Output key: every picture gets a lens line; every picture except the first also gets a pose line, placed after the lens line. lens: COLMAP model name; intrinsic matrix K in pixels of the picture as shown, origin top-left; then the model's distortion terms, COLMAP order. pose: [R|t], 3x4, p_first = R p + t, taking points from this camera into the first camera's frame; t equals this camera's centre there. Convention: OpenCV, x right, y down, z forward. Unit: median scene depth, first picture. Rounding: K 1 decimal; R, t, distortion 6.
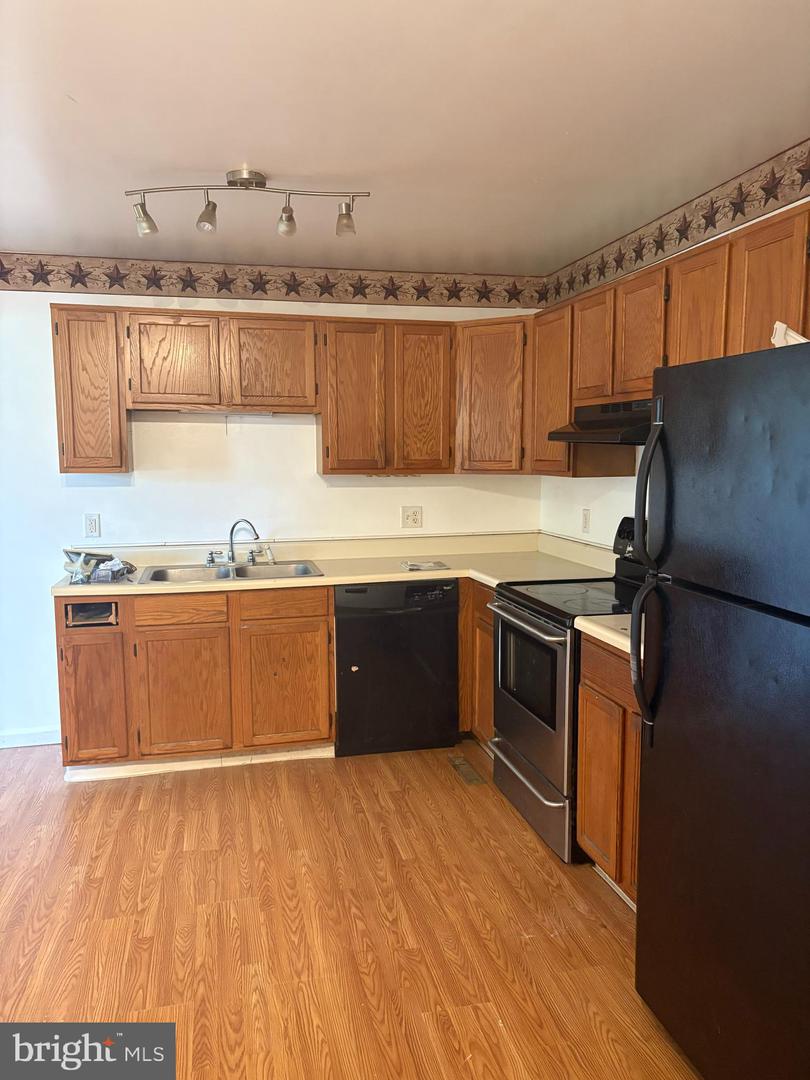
lens RADIAL K [[819.9, 0, 408.0], [0, 819.9, 538.6], [0, 0, 1]] dist [0.003355, -0.004639]
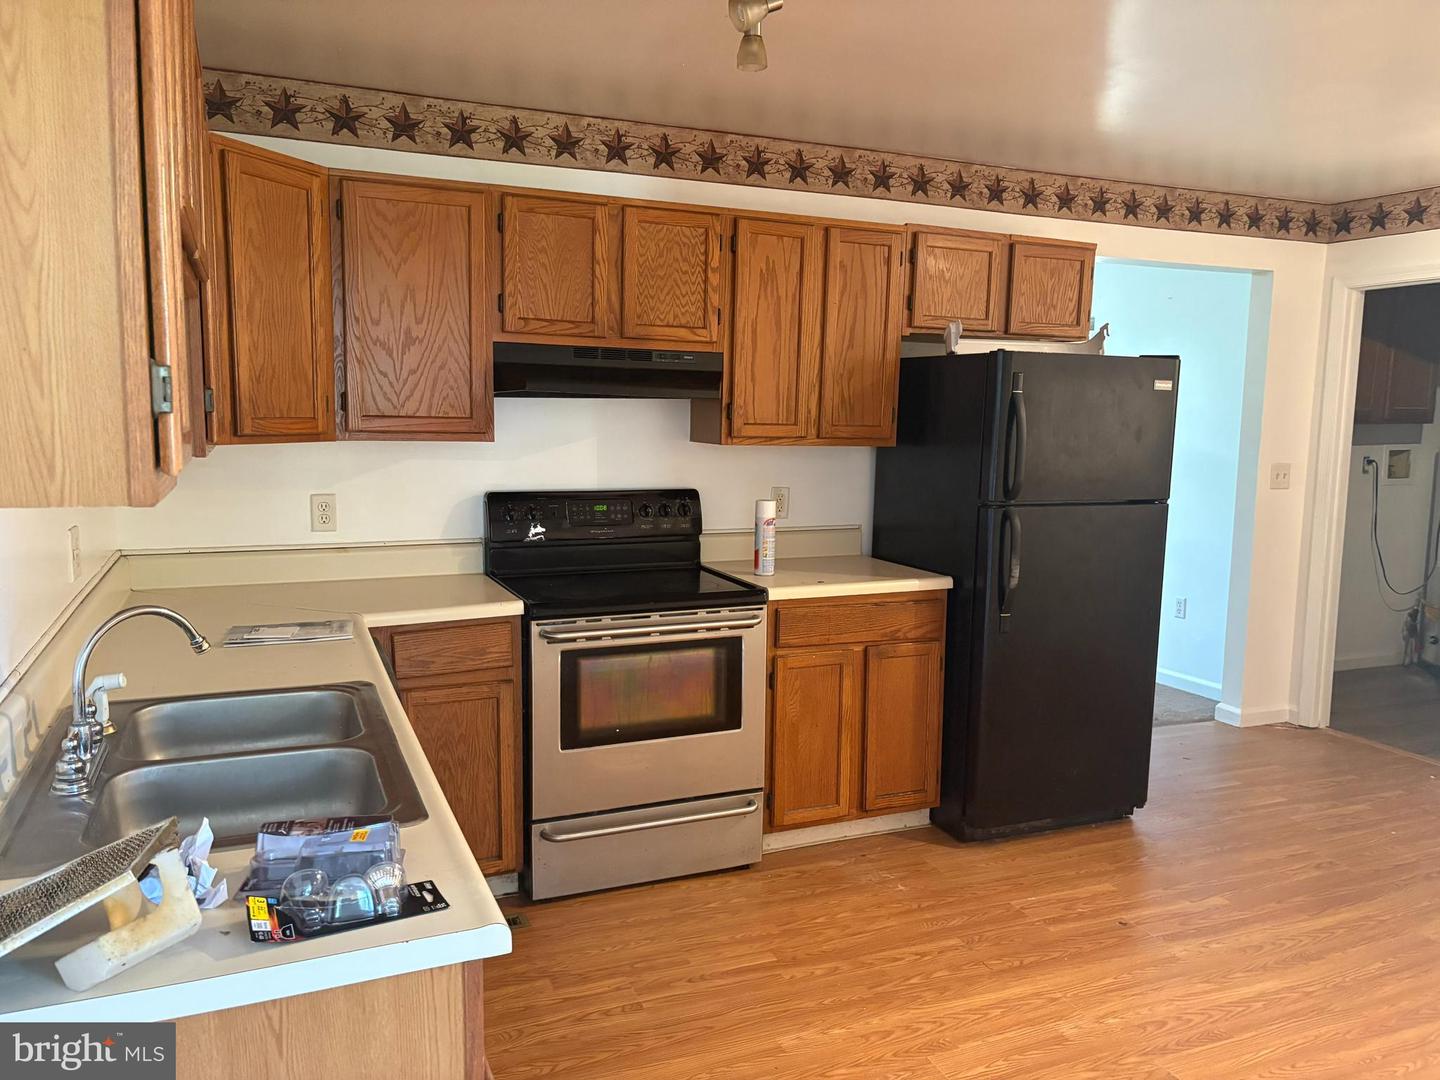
lens RADIAL K [[1093.2, 0, 723.2], [0, 1093.2, 544.0], [0, 0, 1]] dist [0.003355, -0.004639]
pose [[-0.170417, -0.118693, 0.978197, -0.945119], [0.087071, 0.987022, 0.134932, -0.120426], [-0.981518, 0.108167, -0.157871, 1.195424]]
